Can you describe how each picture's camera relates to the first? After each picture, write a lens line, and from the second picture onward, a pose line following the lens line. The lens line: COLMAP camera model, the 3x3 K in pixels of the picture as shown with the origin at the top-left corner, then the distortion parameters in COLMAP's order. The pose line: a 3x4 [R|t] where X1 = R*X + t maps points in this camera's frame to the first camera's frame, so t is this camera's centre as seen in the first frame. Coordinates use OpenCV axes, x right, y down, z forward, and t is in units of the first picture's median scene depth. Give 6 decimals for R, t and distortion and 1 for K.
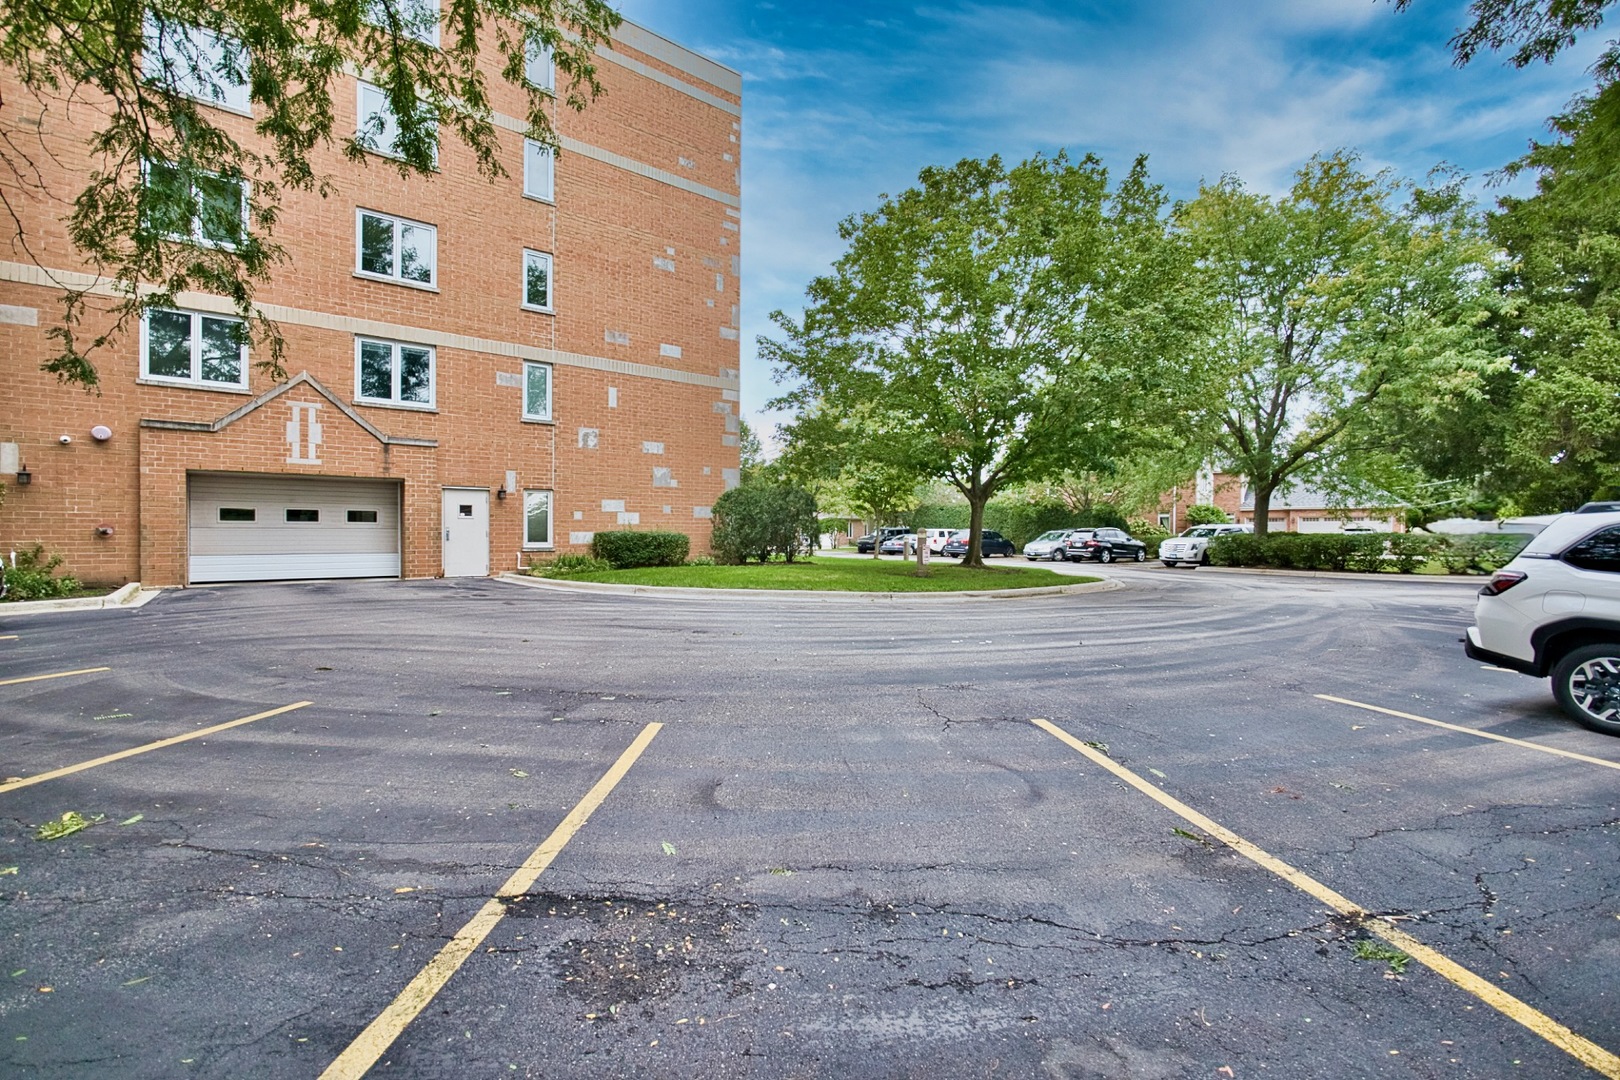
lens RADIAL K [[725.3, 0, 808.4], [0, 725.3, 532.8], [0, 0, 1]] dist [-0.001498, -0.000010]
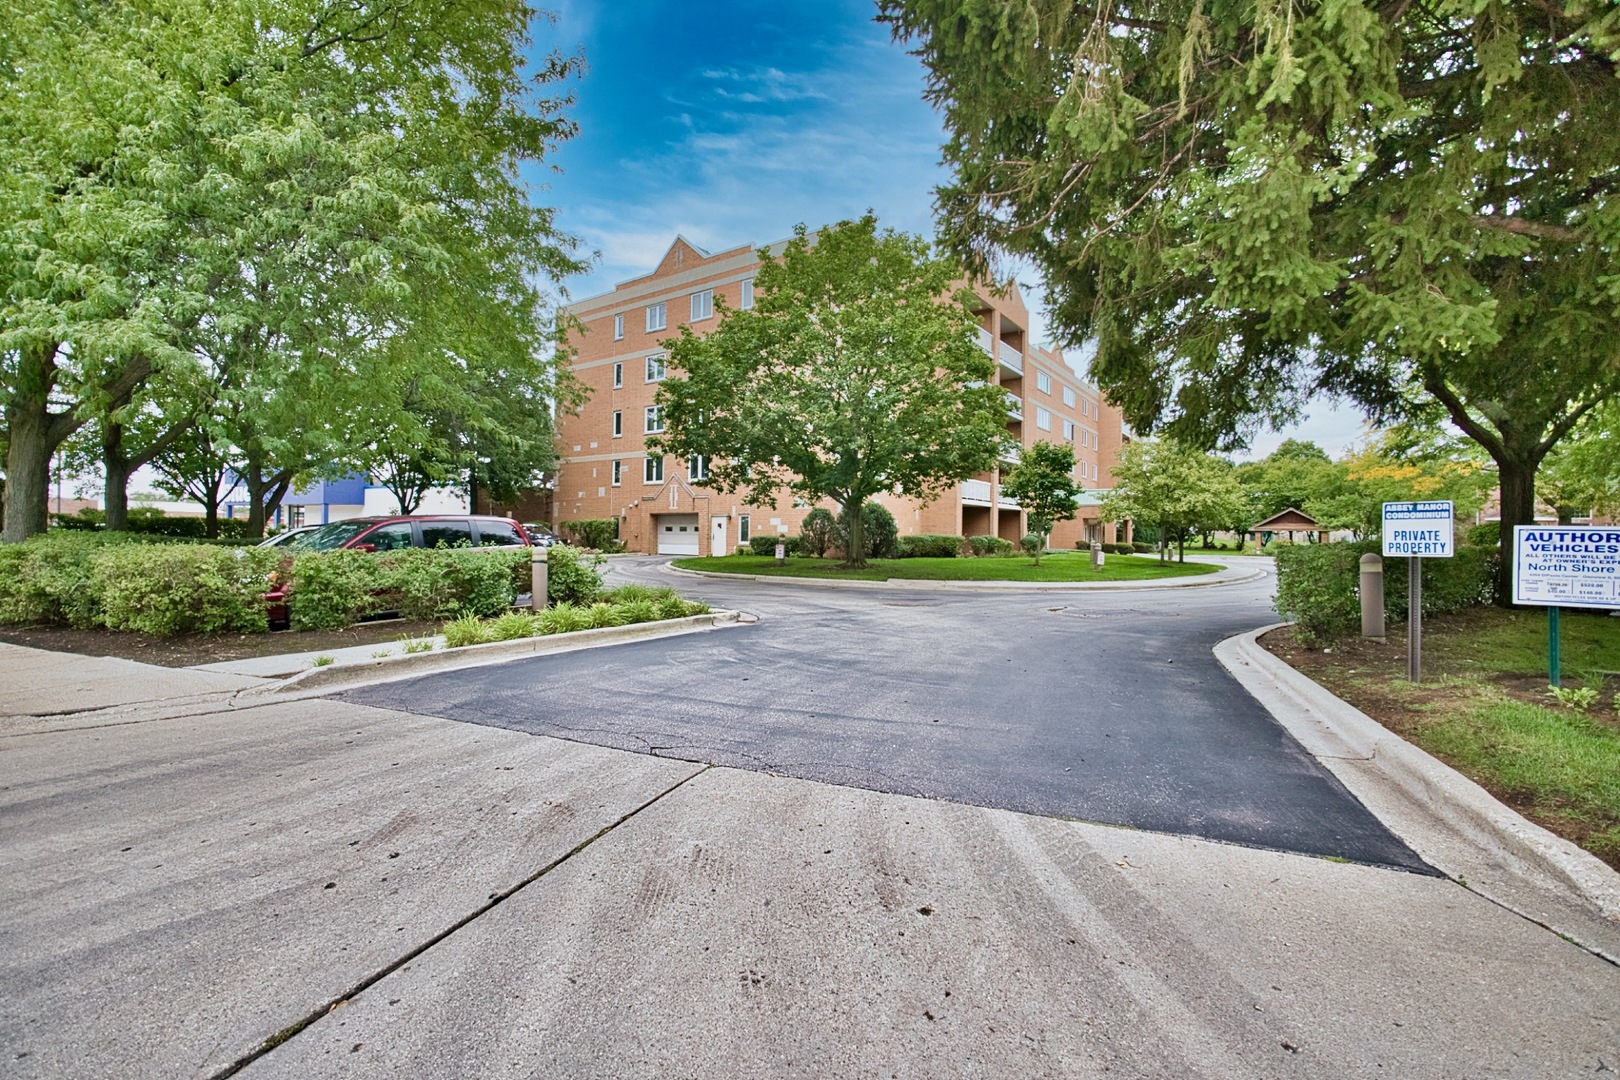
lens RADIAL K [[725.3, 0, 808.4], [0, 725.3, 532.8], [0, 0, 1]] dist [-0.001498, -0.000010]
pose [[0.232574, -0.008306, -0.972543, 1.809932], [-0.013132, 0.999846, -0.011680, 0.012054], [0.972490, 0.015488, 0.232429, 0.834309]]
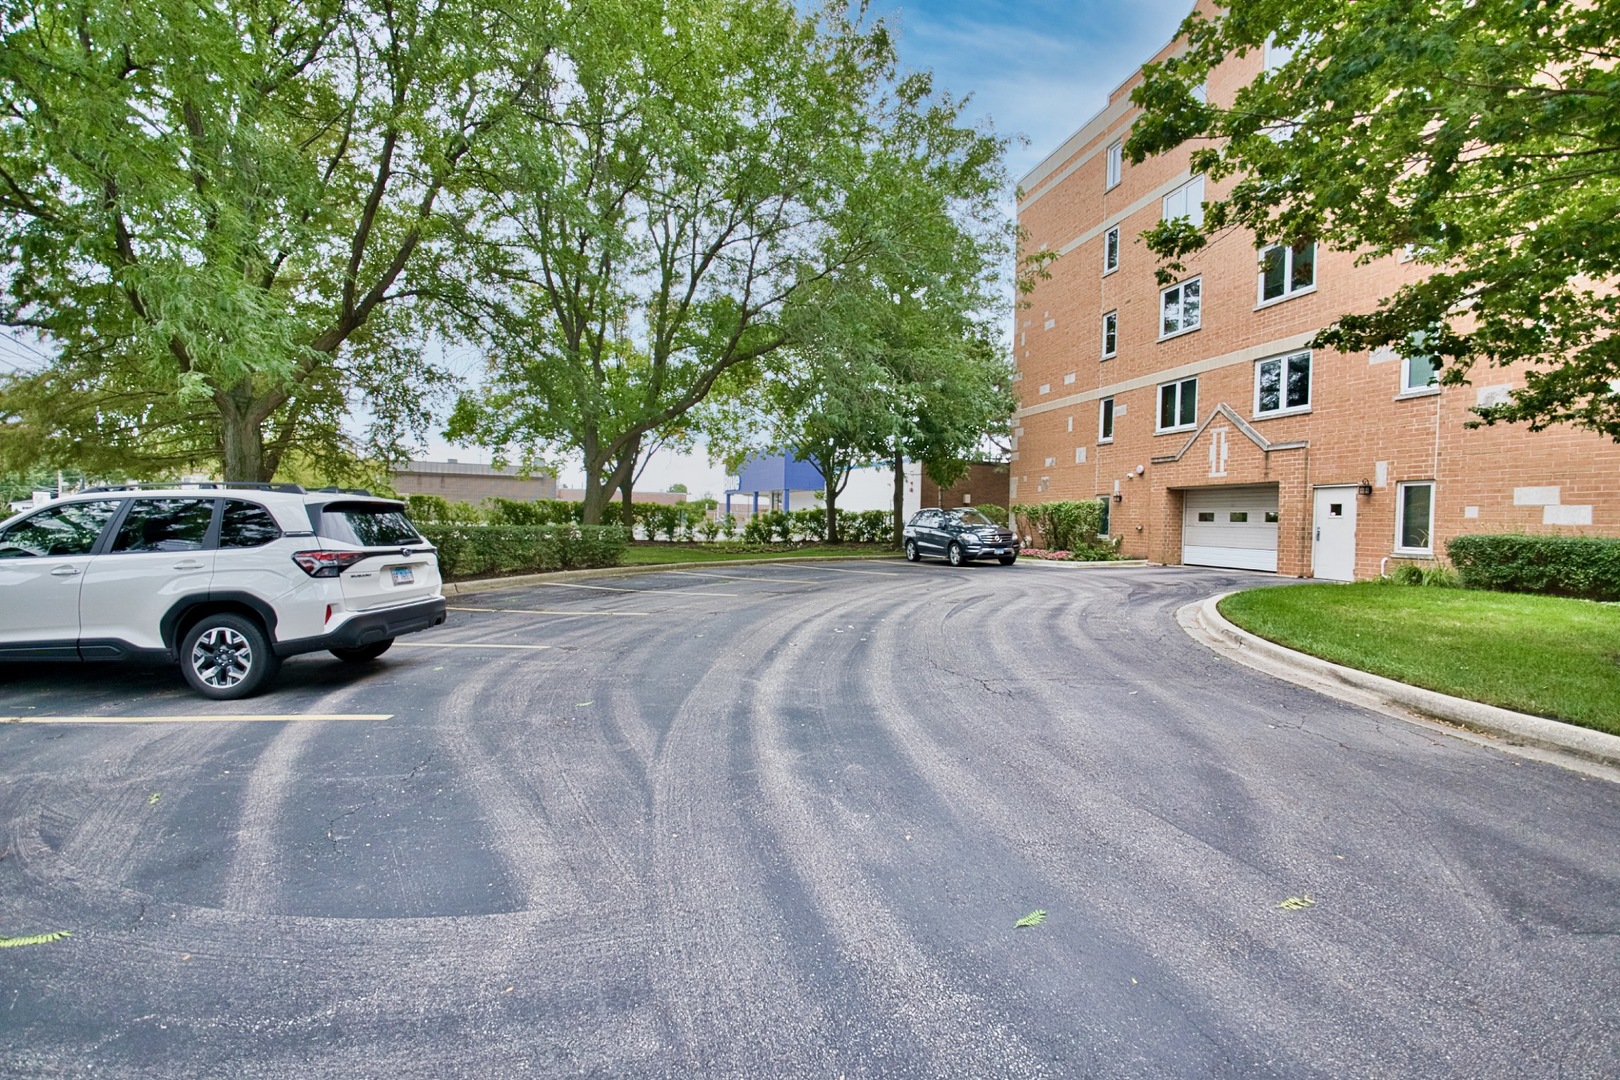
lens RADIAL K [[725.3, 0, 808.4], [0, 725.3, 532.8], [0, 0, 1]] dist [-0.001498, -0.000010]
pose [[-0.433665, -0.000556, -0.901074, 0.729467], [-0.029797, 0.999462, 0.013724, 0.007032], [0.900581, 0.032801, -0.433449, 0.870384]]
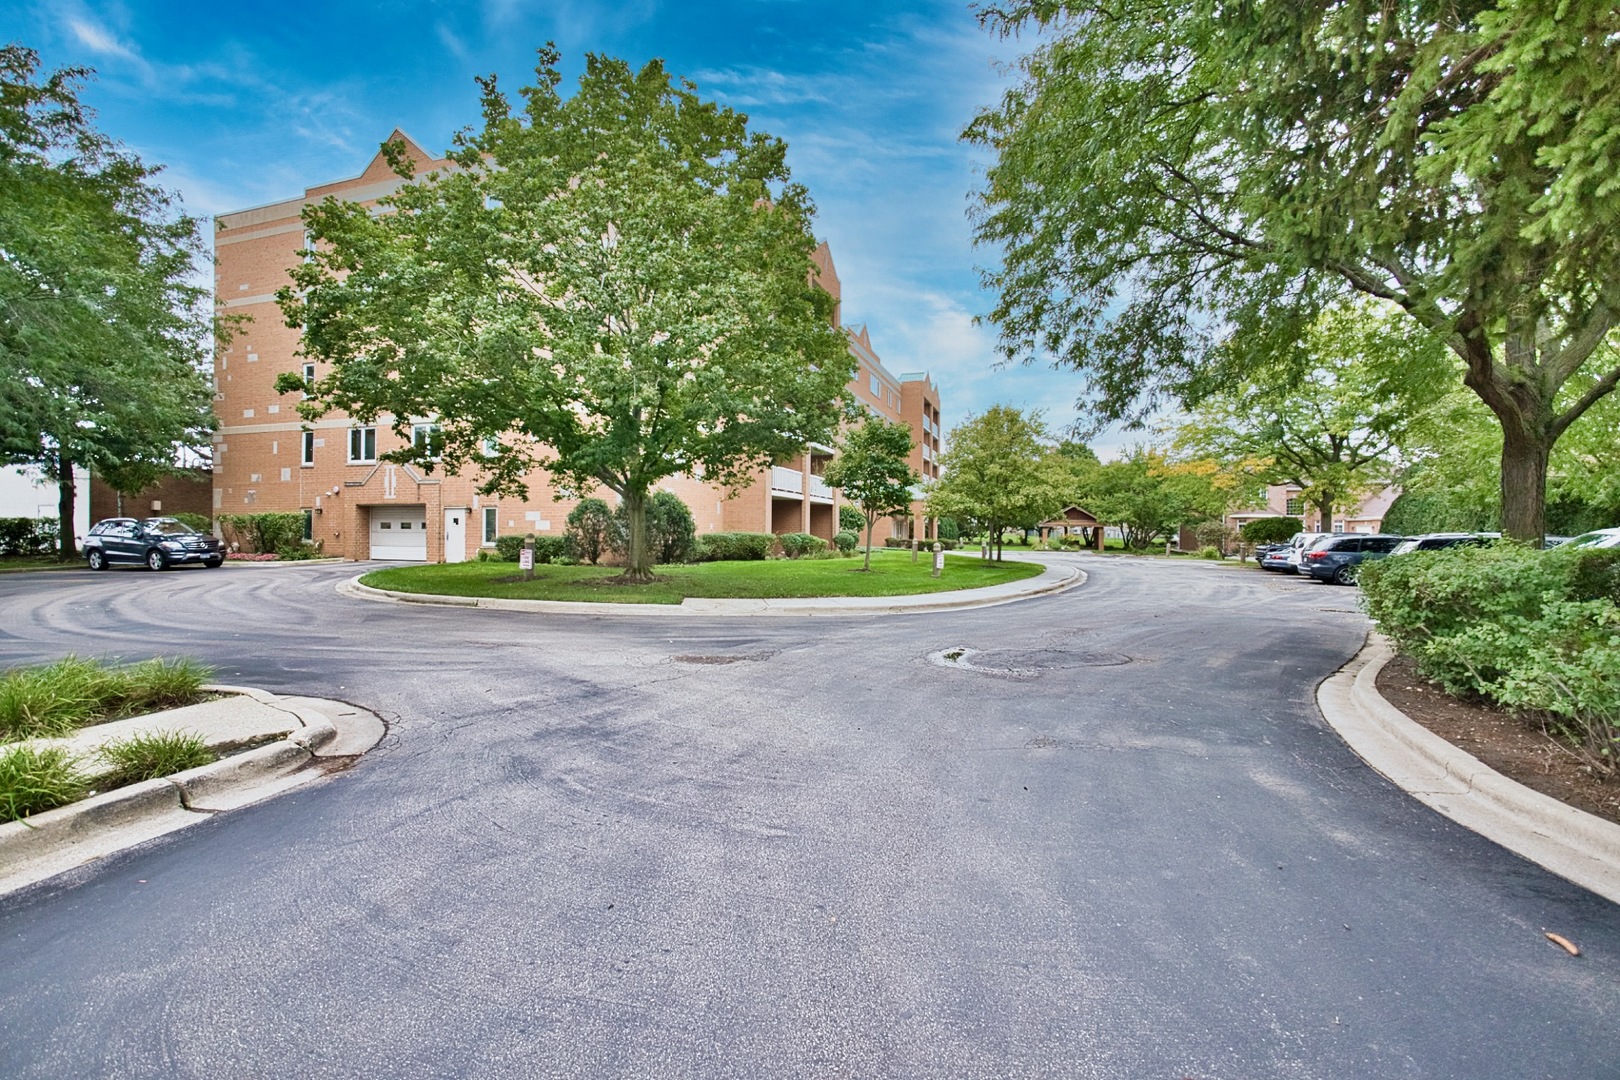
lens RADIAL K [[725.3, 0, 808.4], [0, 725.3, 532.8], [0, 0, 1]] dist [-0.001498, -0.000010]
pose [[0.492825, -0.003026, -0.870123, 1.411421], [-0.008281, 0.999932, -0.008167, 0.000616], [0.870089, 0.011230, 0.492766, 0.976396]]
